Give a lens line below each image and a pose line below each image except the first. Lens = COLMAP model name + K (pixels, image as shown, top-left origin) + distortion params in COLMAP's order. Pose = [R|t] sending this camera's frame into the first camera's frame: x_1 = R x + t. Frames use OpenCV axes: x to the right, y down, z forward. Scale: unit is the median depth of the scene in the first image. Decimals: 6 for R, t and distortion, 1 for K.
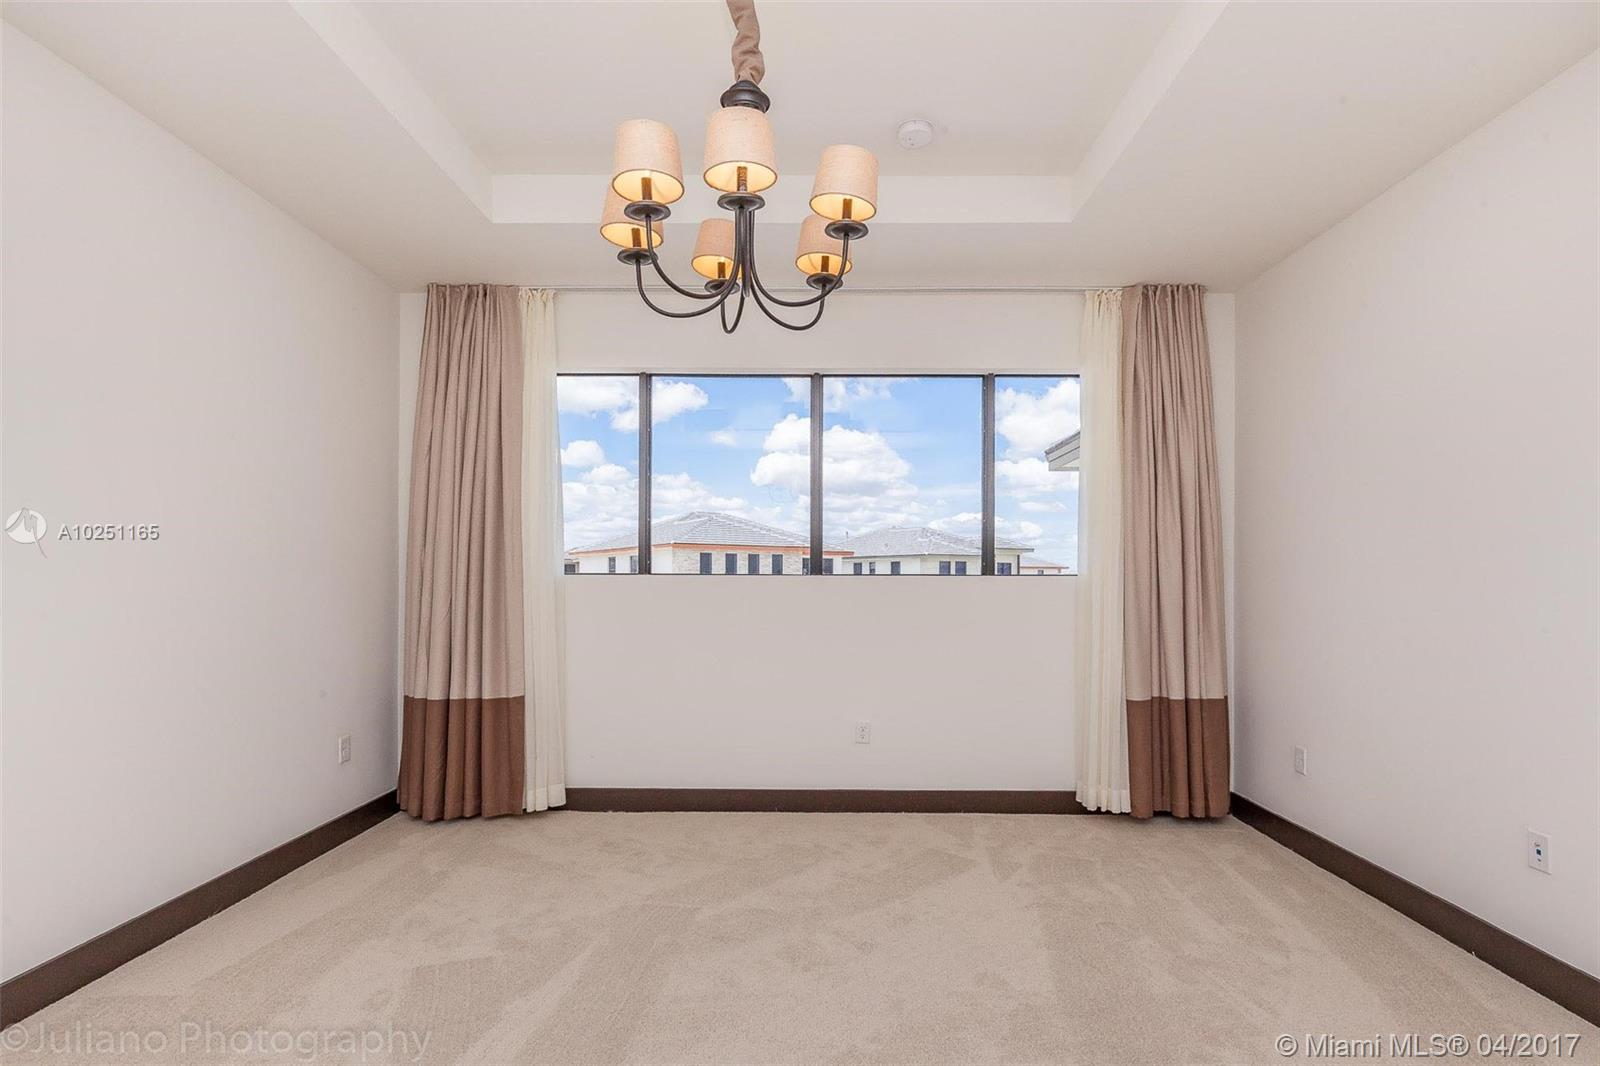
lens RADIAL K [[774.8, 0, 803.7], [0, 774.8, 568.6], [0, 0, 1]] dist [0.002001, 0.000005]
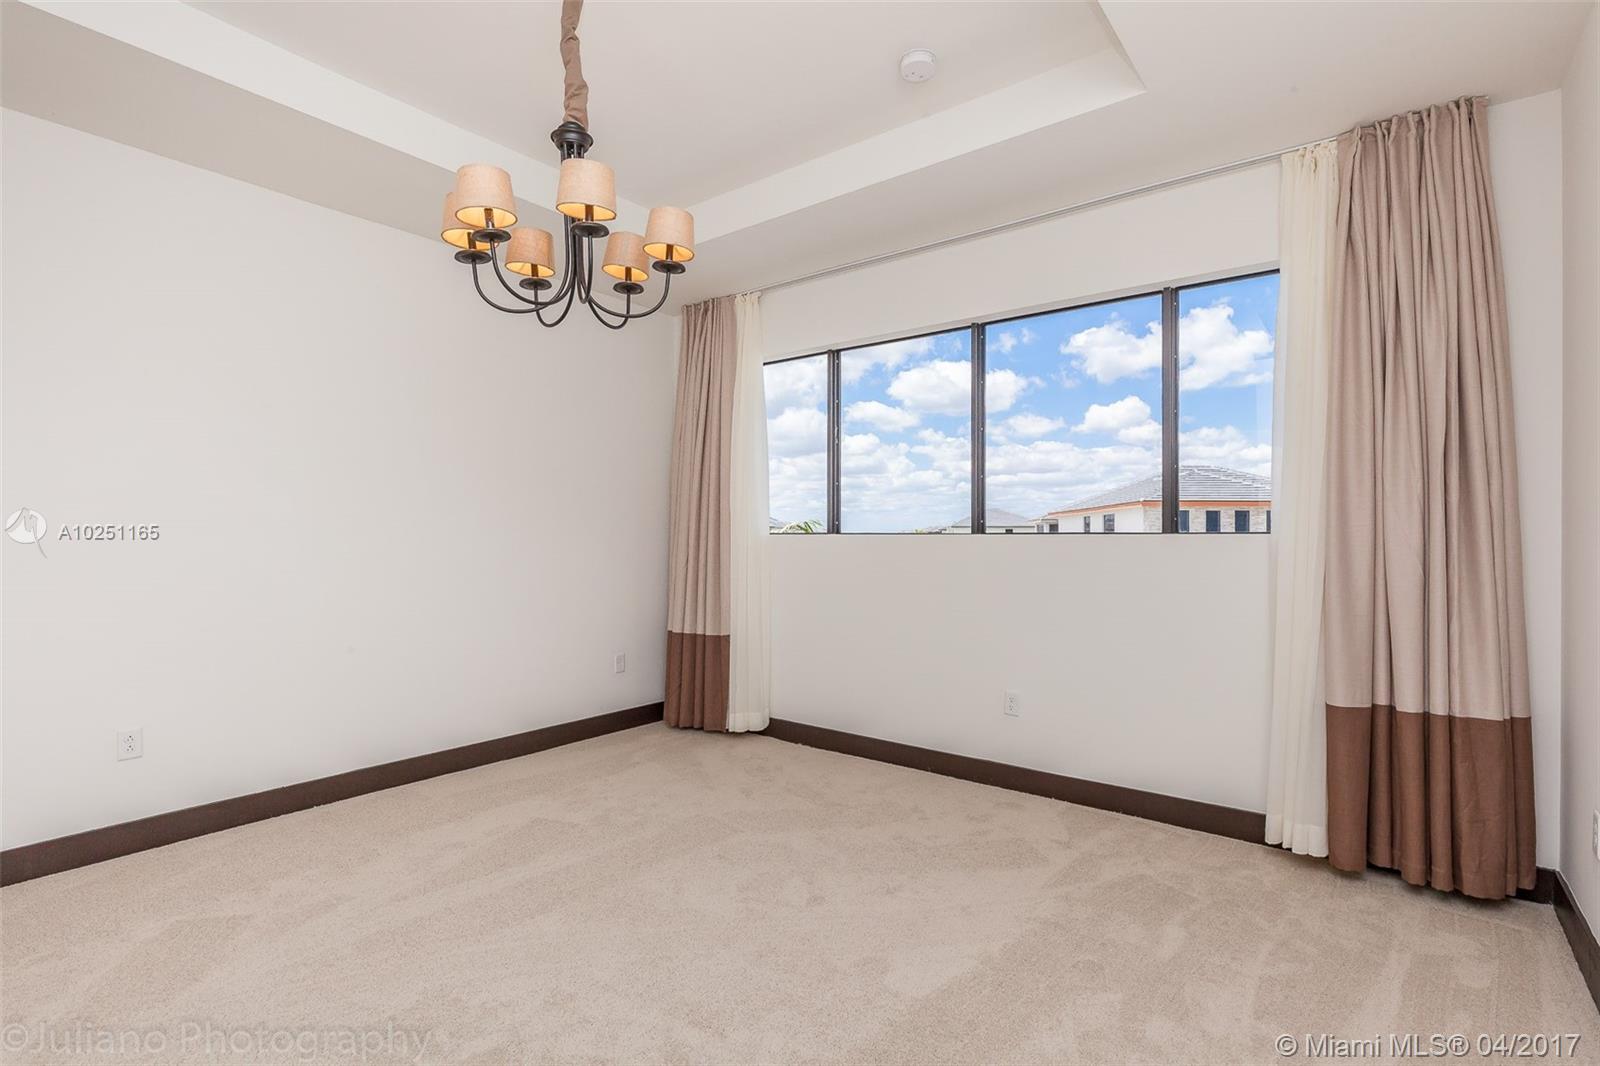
lens RADIAL K [[750.2, 0, 800.0], [0, 750.2, 533.0], [0, 0, 1]] dist [0.001047, -0.006889]
pose [[0.797681, -0.004617, -0.603062, 0.437937], [0.008318, 0.999960, 0.003347, 0.002326], [0.603022, -0.007686, 0.797687, 0.138713]]
